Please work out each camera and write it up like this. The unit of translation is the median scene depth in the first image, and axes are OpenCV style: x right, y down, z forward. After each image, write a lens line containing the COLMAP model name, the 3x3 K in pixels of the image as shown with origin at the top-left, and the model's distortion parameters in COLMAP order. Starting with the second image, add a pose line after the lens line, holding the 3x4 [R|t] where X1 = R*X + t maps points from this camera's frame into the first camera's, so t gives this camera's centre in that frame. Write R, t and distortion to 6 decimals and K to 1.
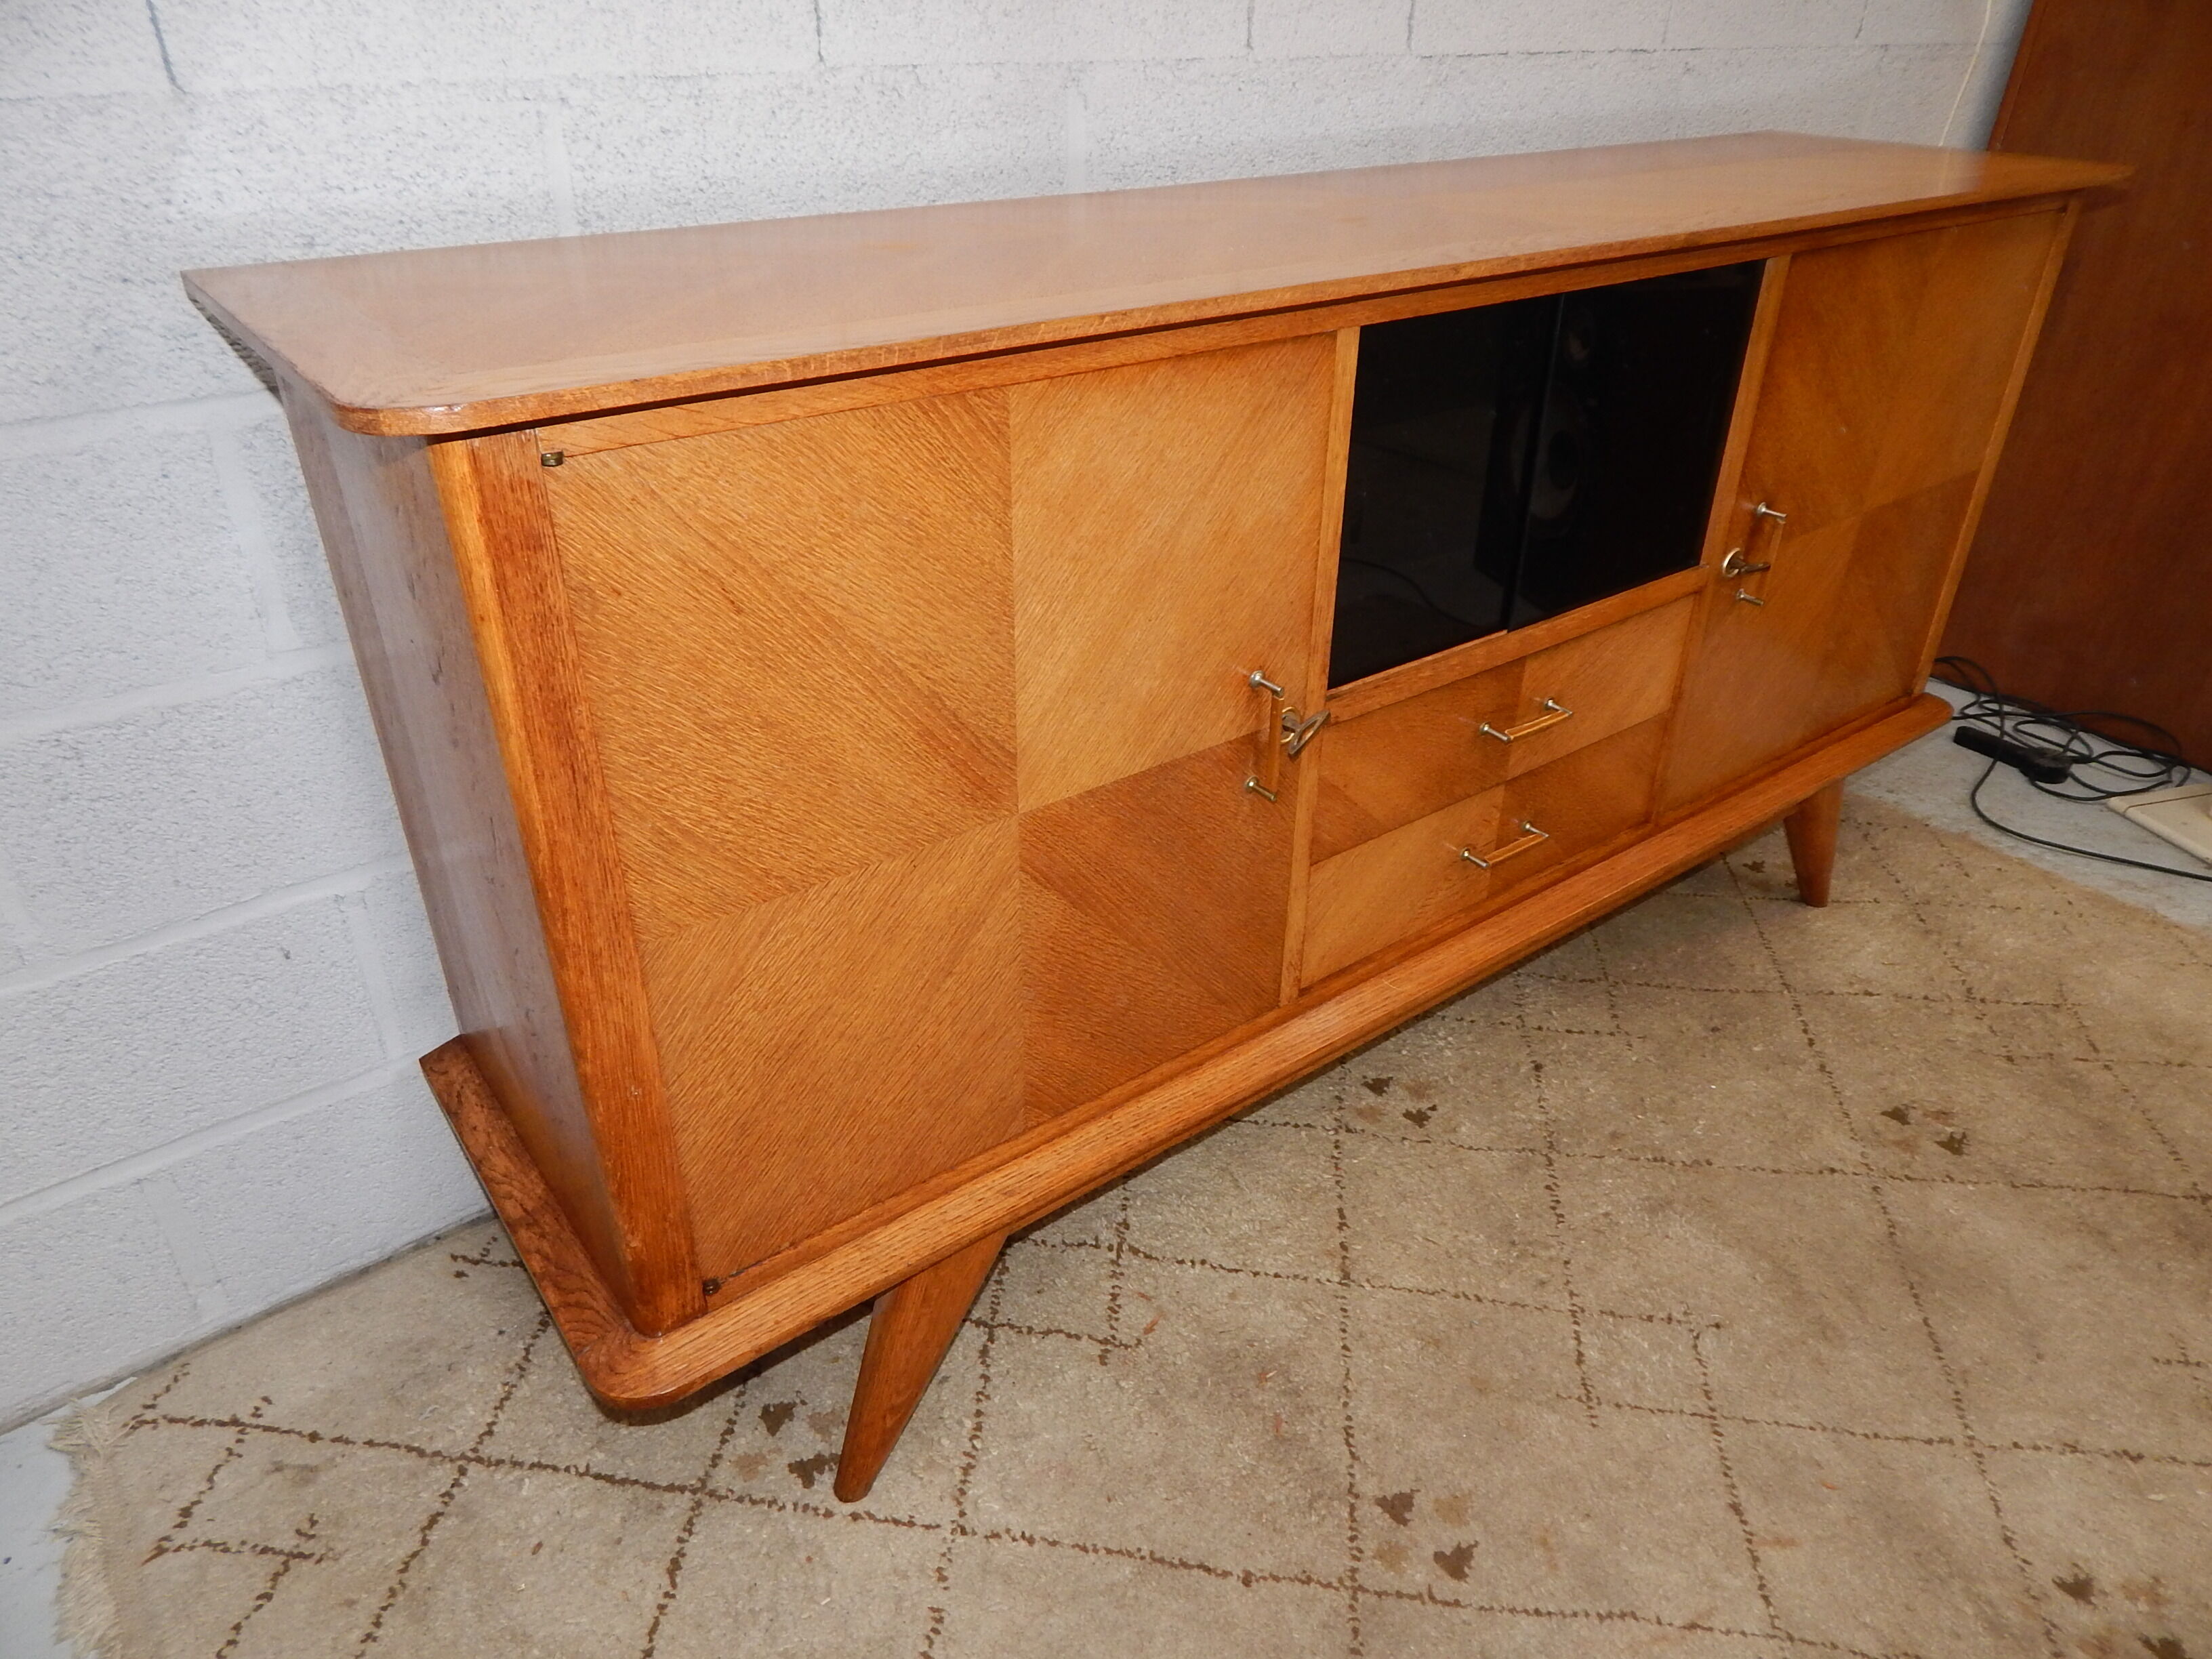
lens RADIAL K [[1435.9, 0, 1110.2], [0, 1435.9, 819.2], [0, 0, 1]] dist [-0.001627, -0.012814]
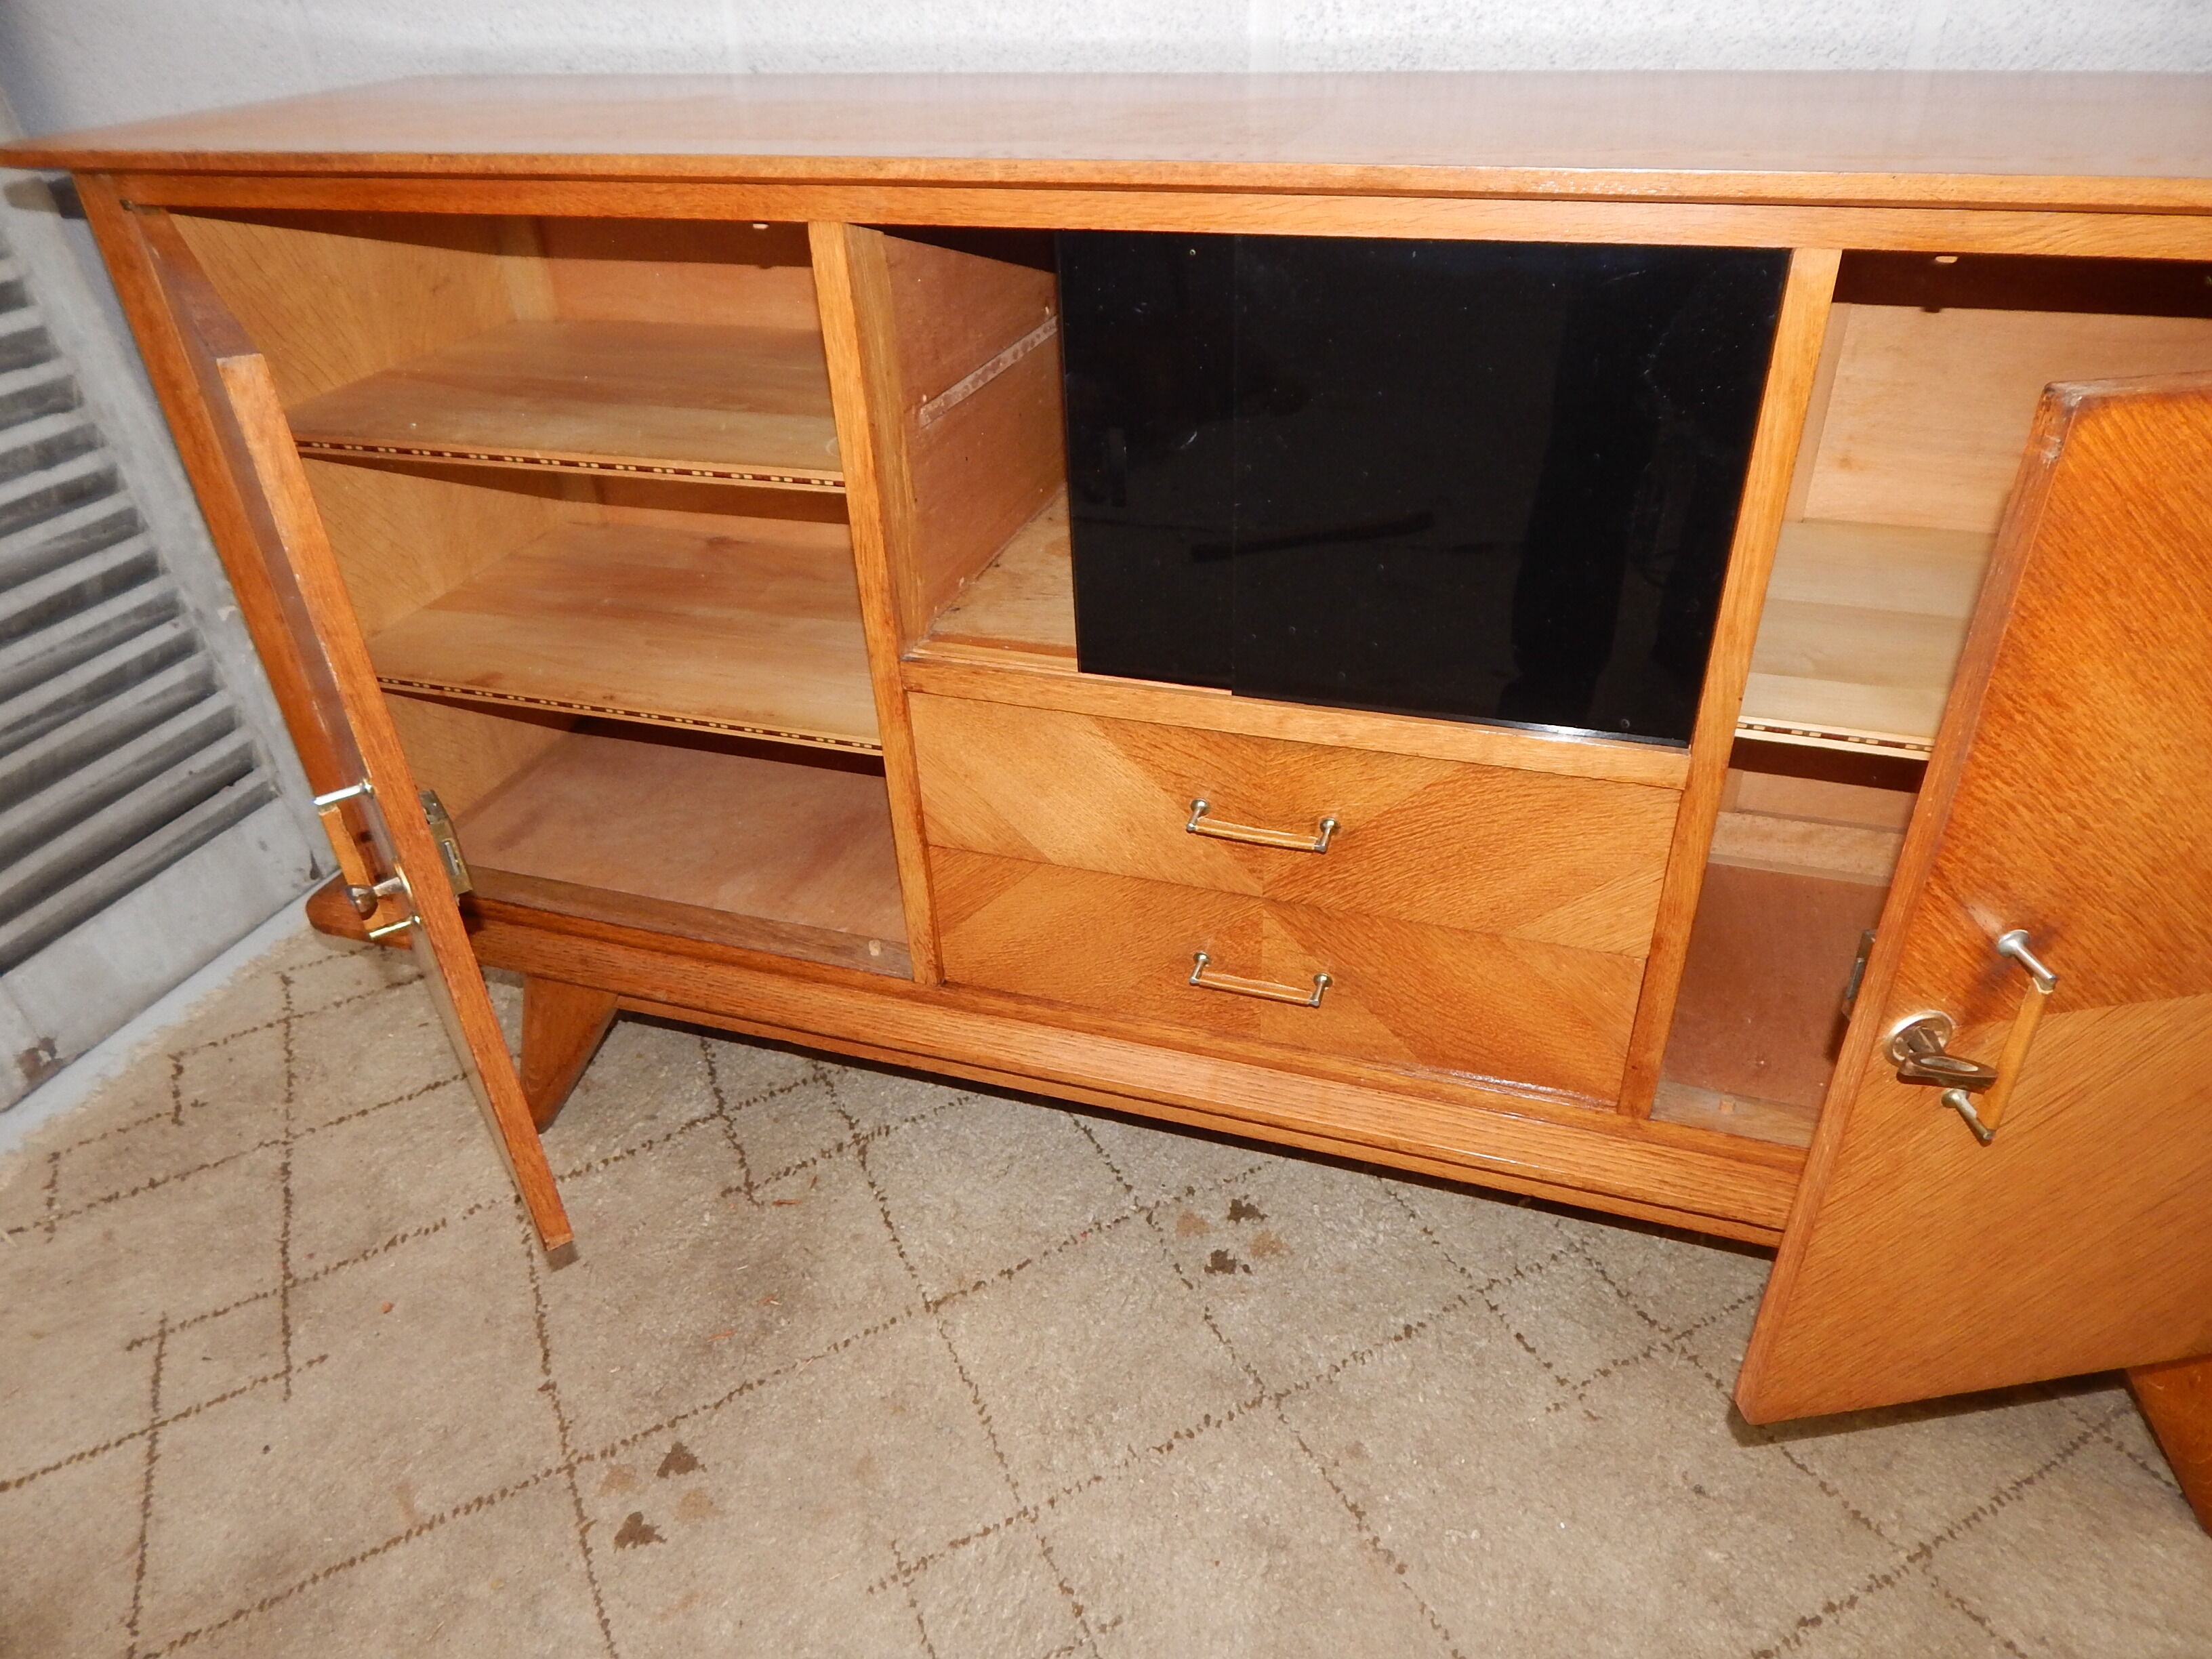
lens RADIAL K [[1435.9, 0, 1123.2], [0, 1435.9, 819.0], [0, 0, 1]] dist [-0.001627, -0.012814]
pose [[0.574236, 0.417680, -0.704128, 0.841424], [-0.380865, 0.897621, 0.221852, -0.228779], [0.724703, 0.140782, 0.674526, 0.488669]]
